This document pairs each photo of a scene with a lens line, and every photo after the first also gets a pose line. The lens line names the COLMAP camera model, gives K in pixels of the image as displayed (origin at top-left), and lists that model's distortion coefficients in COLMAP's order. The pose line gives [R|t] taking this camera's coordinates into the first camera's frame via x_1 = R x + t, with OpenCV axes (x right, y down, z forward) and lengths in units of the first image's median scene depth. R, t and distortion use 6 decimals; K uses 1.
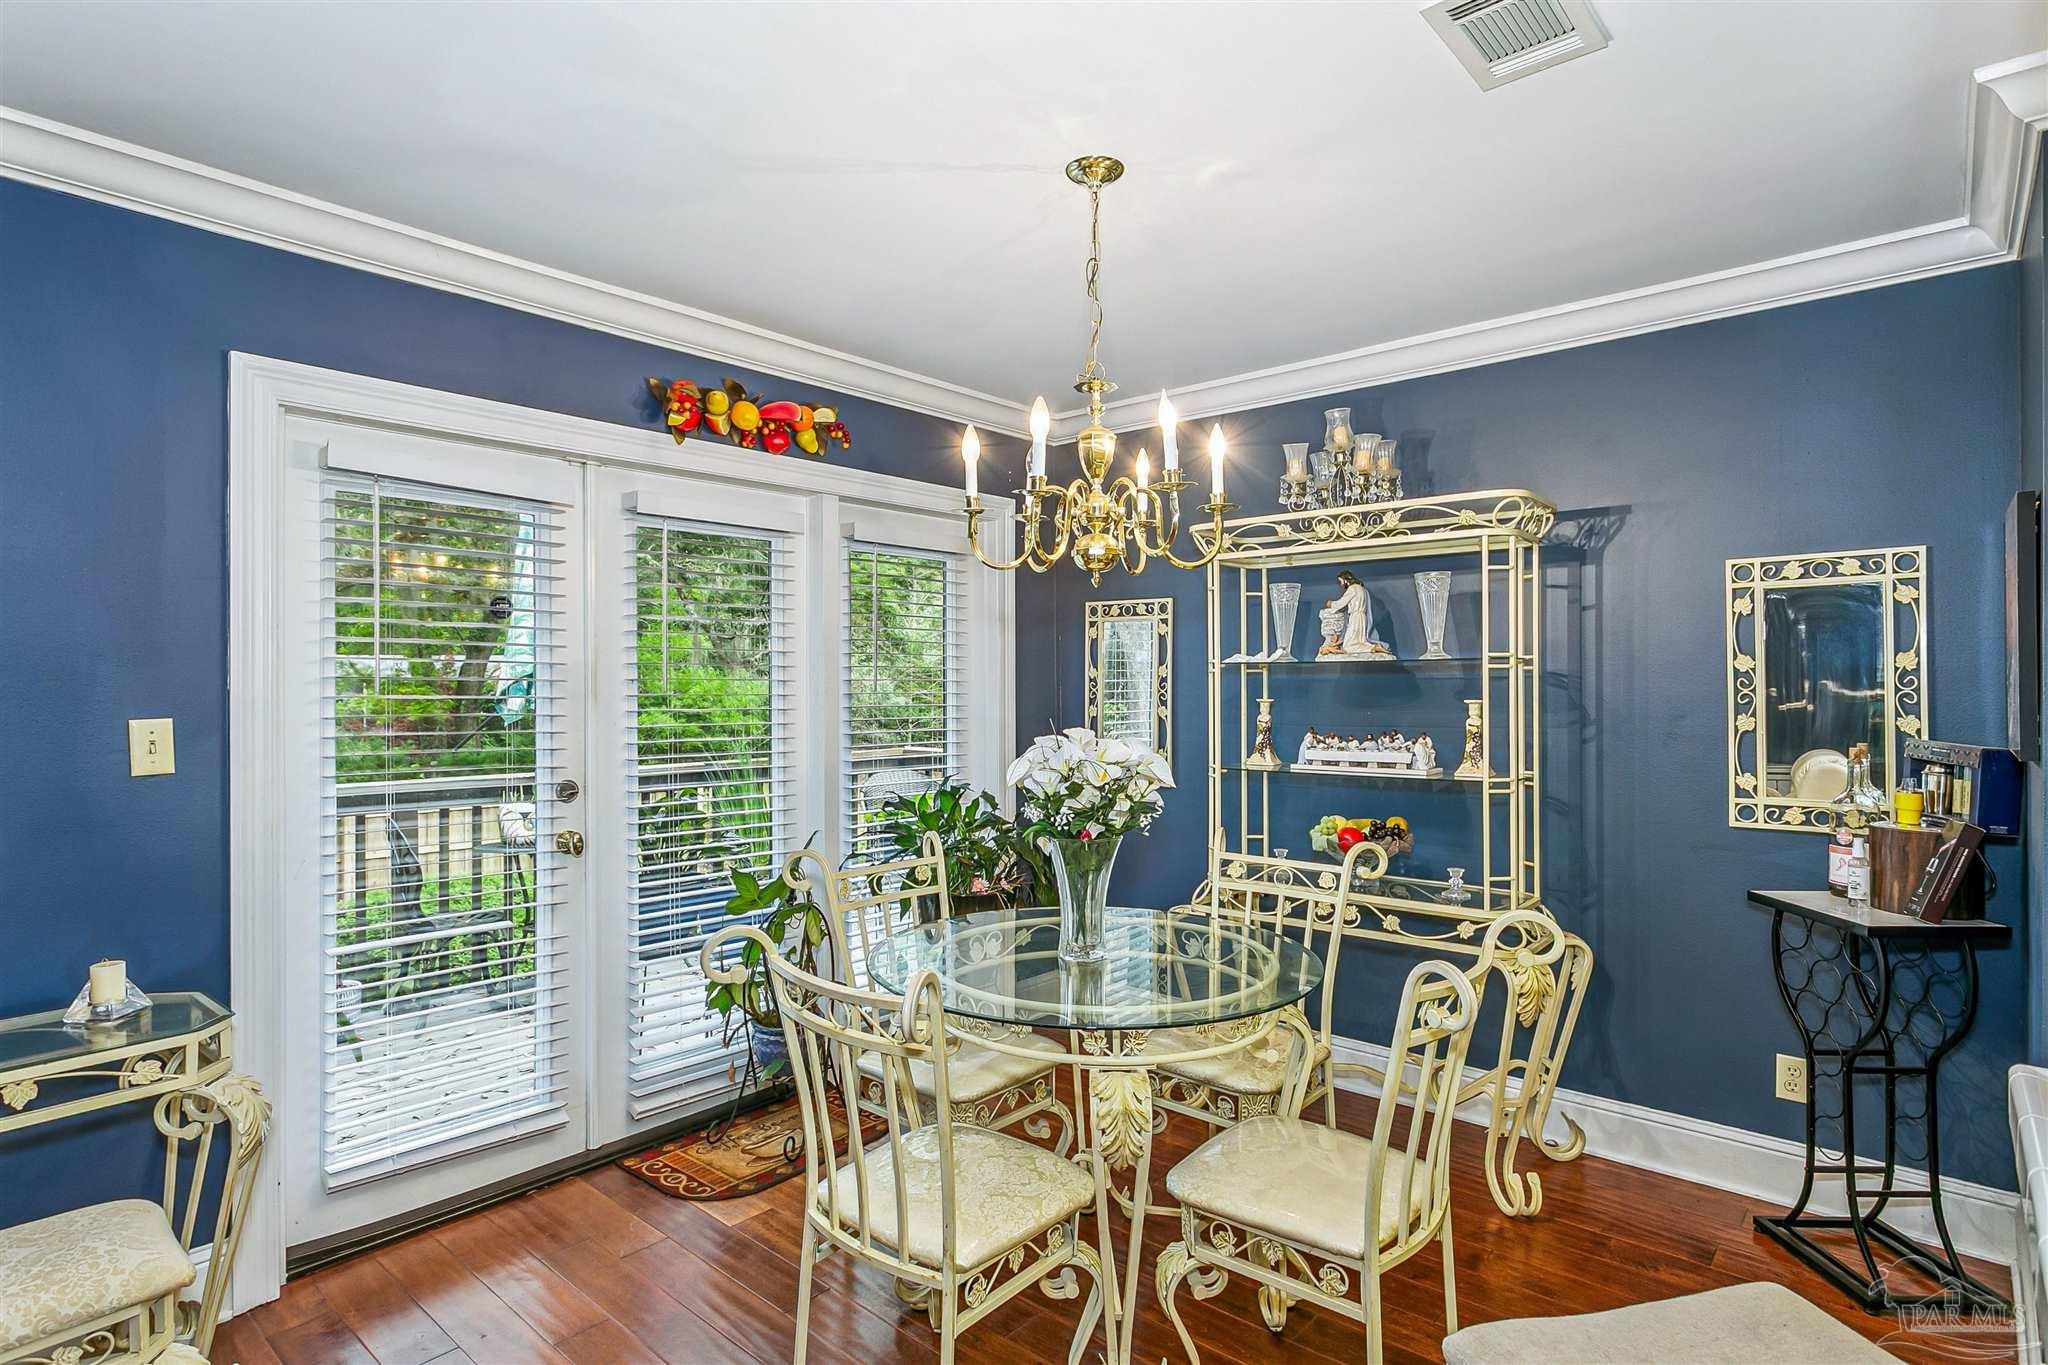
lens RADIAL K [[1044.7, 0, 1012.8], [0, 1044.7, 687.9], [0, 0, 1]] dist [-0.004859, -0.000676]
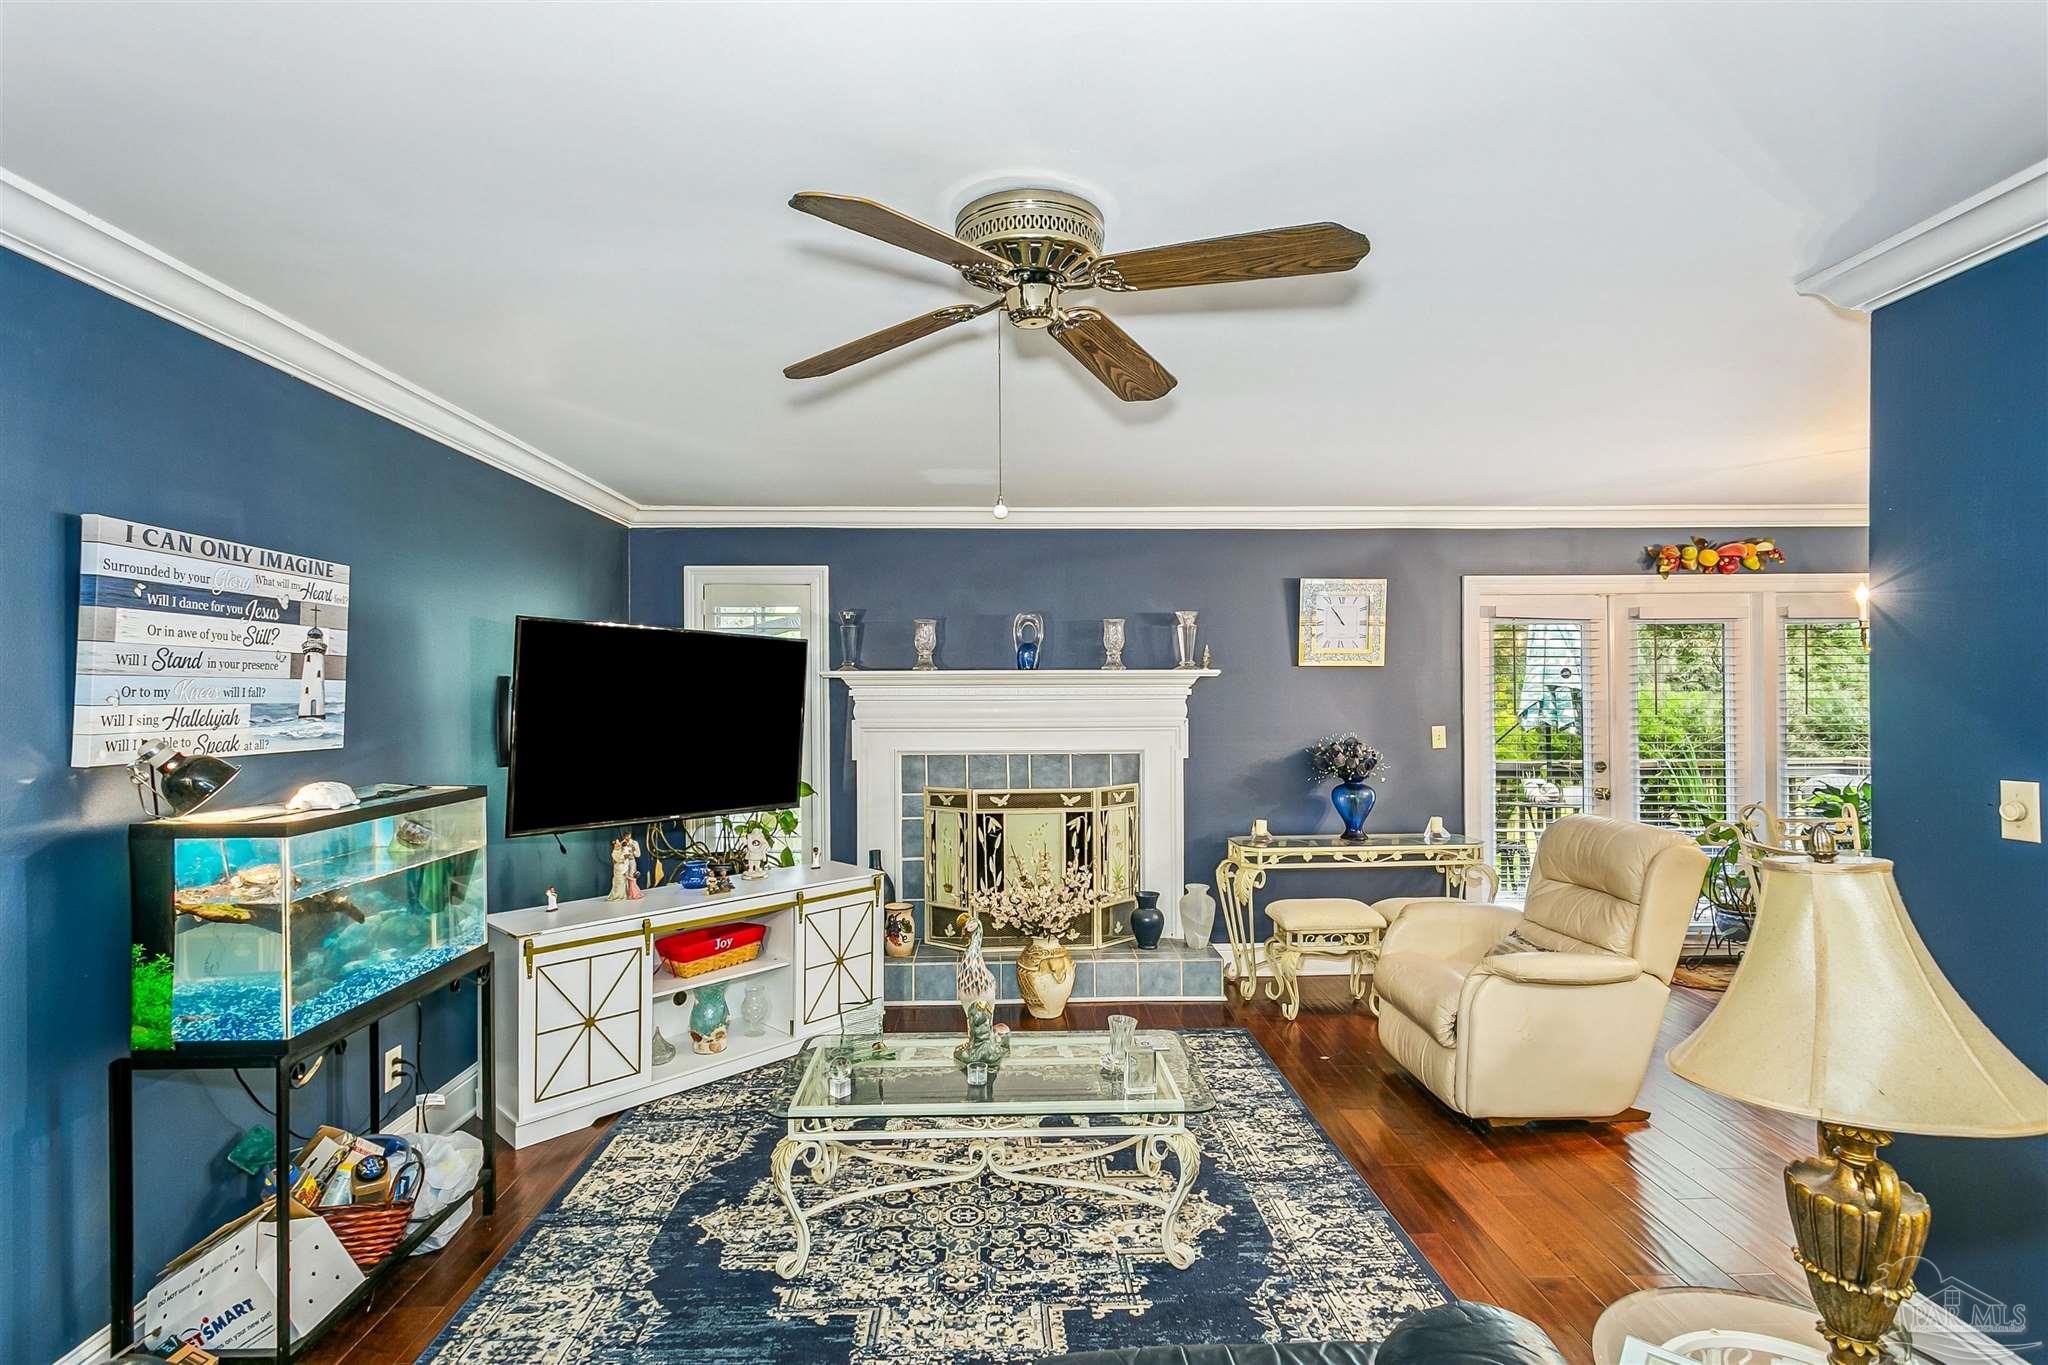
lens RADIAL K [[982.9, 0, 1025.8], [0, 982.9, 689.1], [0, 0, 1]] dist [0.006590, 0.004982]
pose [[0.685860, -0.005389, -0.727714, 0.160303], [0.002708, 0.999985, -0.004854, -0.036076], [0.727728, 0.001359, 0.685864, -0.958040]]
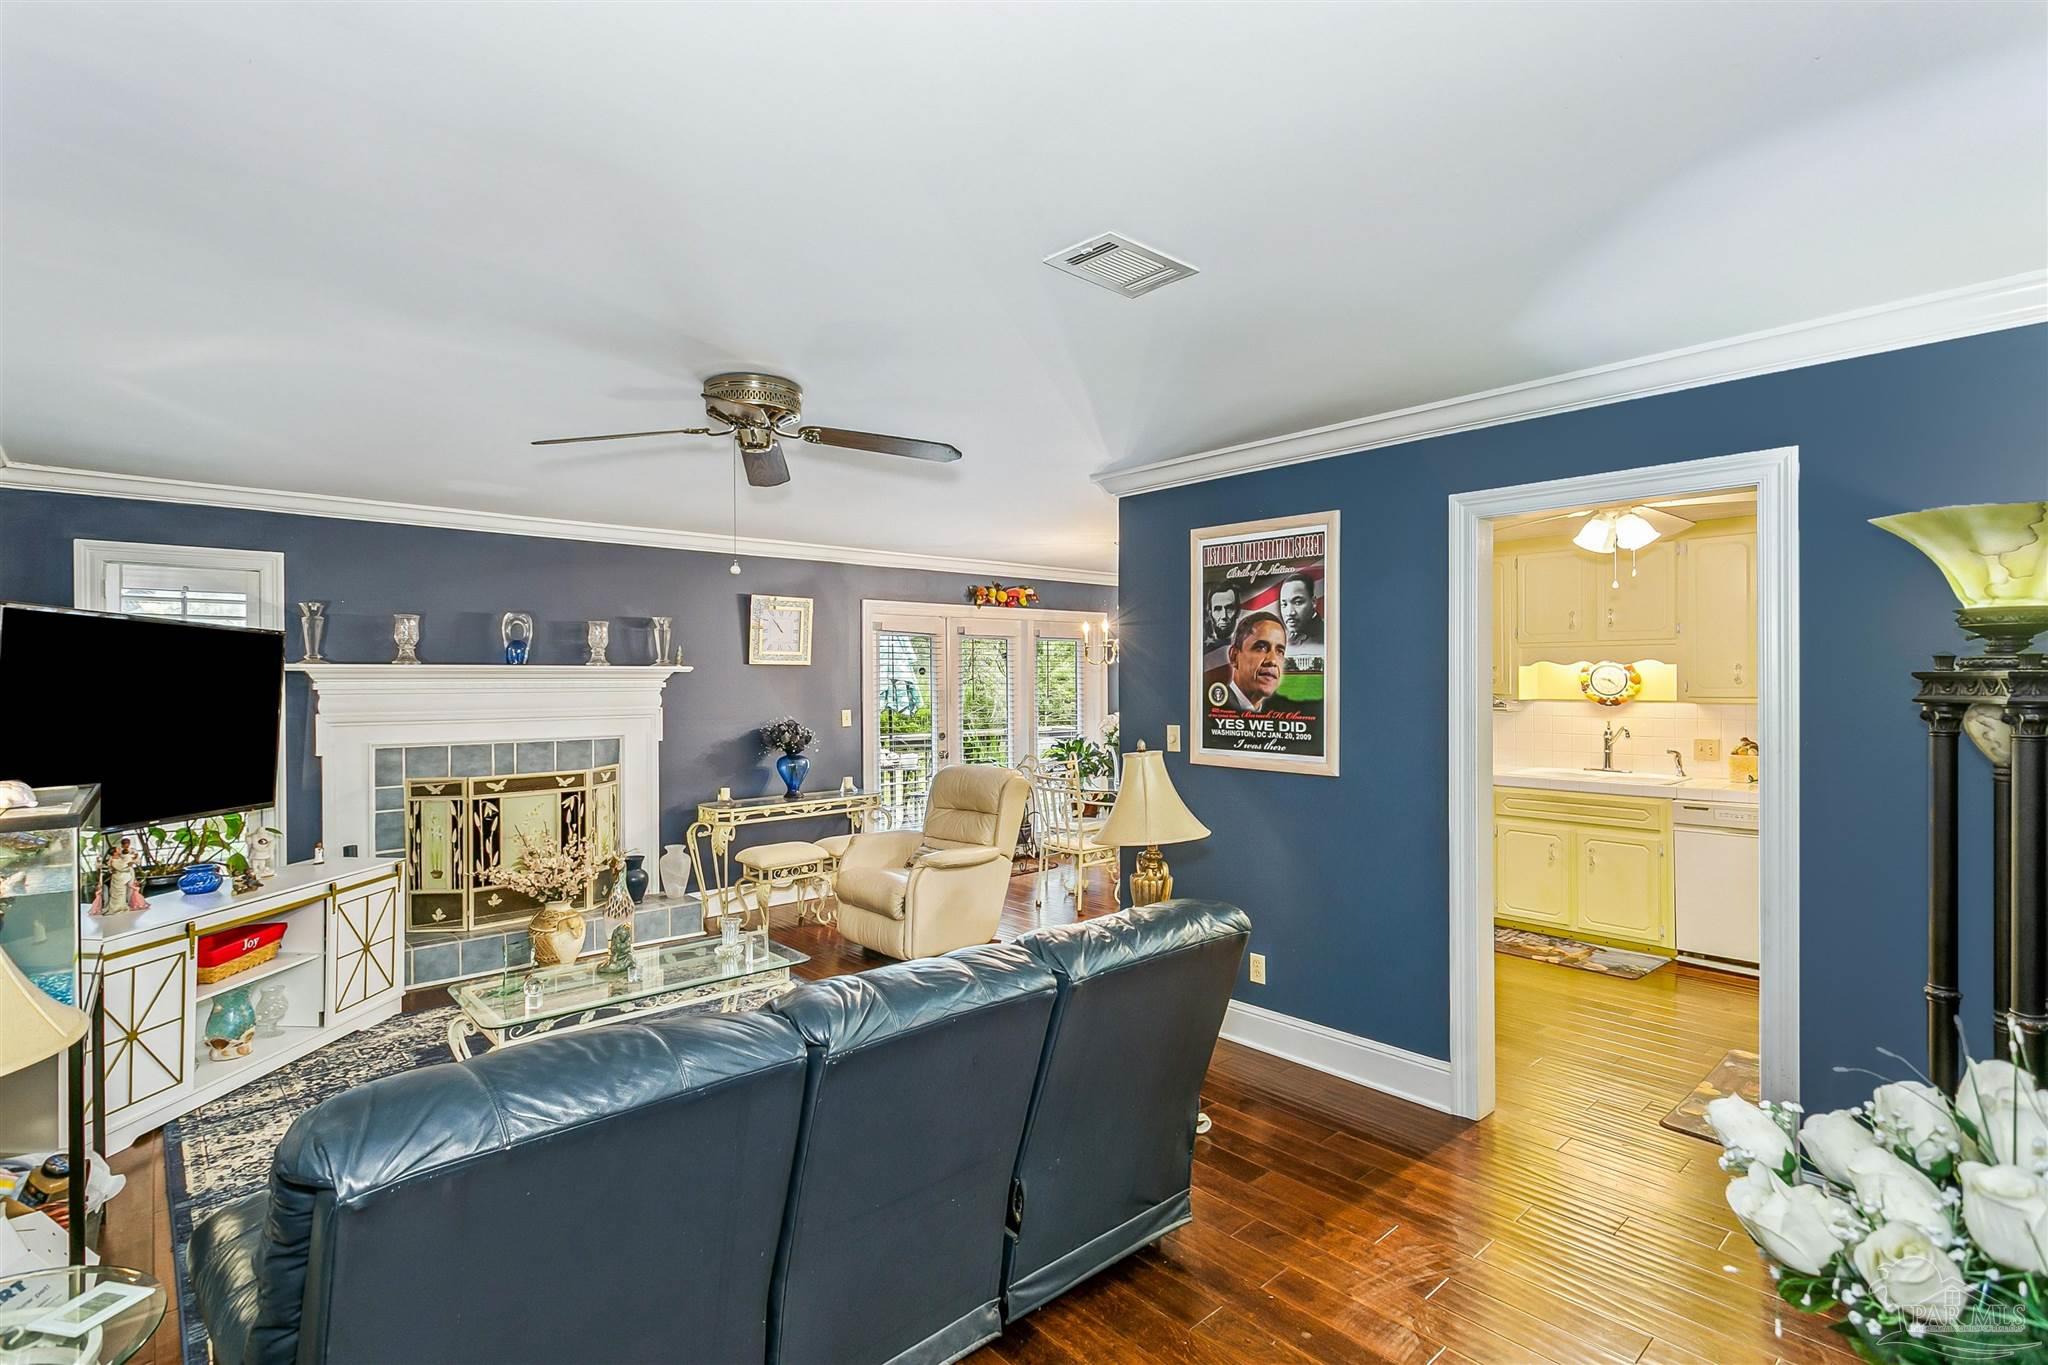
lens RADIAL K [[982.9, 0, 1013.8], [0, 982.9, 679.3], [0, 0, 1]] dist [0.006590, 0.004982]
pose [[0.992525, -0.004579, -0.121955, 0.078939], [0.004202, 0.999986, -0.003351, -0.040226], [0.121969, 0.002814, 0.992530, -1.483310]]
